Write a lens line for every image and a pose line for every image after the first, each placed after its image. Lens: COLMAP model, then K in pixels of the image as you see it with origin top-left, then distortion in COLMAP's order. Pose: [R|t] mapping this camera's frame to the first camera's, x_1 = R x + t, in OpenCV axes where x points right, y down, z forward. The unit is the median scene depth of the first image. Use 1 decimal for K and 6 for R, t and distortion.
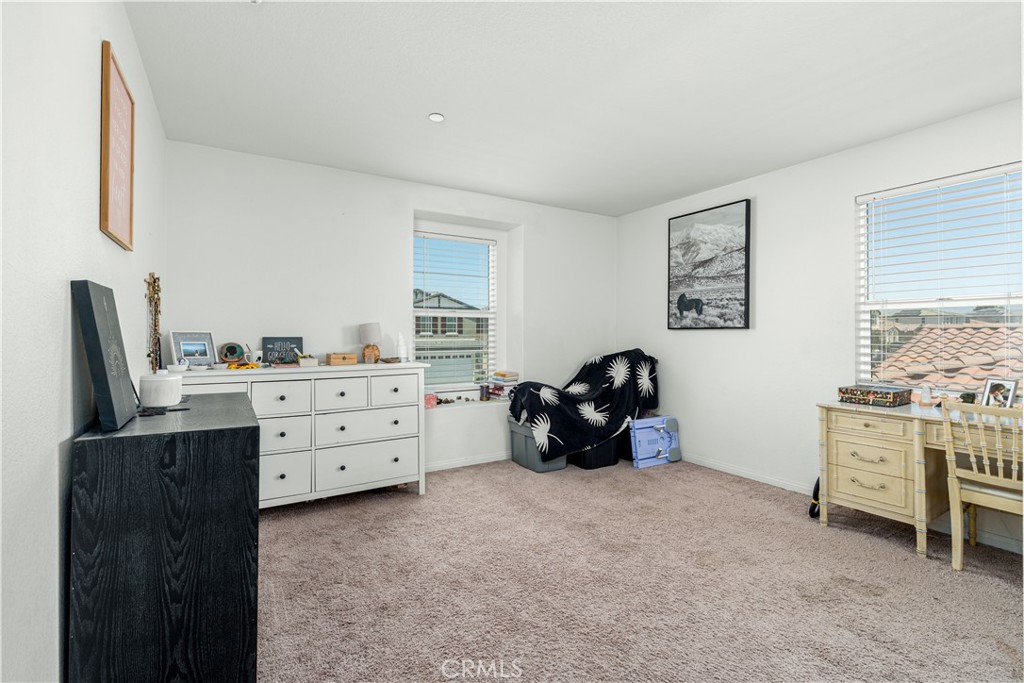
lens RADIAL K [[468.0, 0, 512.6], [0, 468.0, 328.5], [0, 0, 1]] dist [-0.000796, -0.000092]
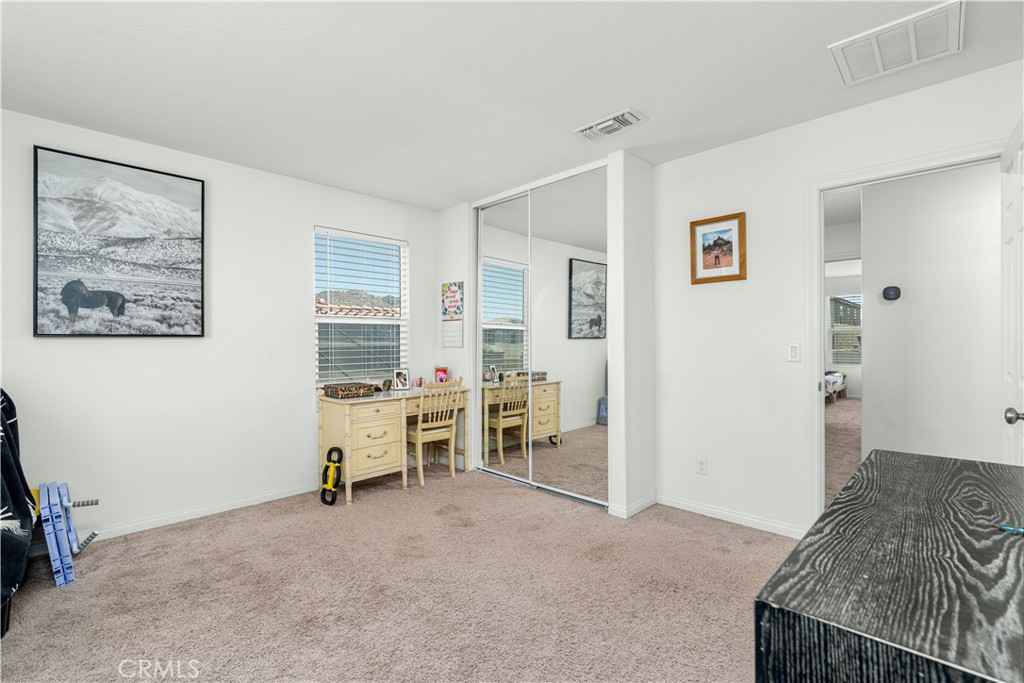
lens RADIAL K [[466.0, 0, 515.8], [0, 466.0, 340.8], [0, 0, 1]] dist [-0.001819, -0.000160]
pose [[-0.244894, -0.002106, 0.969548, -0.414021], [-0.007176, 0.999974, 0.000360, 0.002952], [-0.969523, -0.006869, -0.244903, 0.628751]]
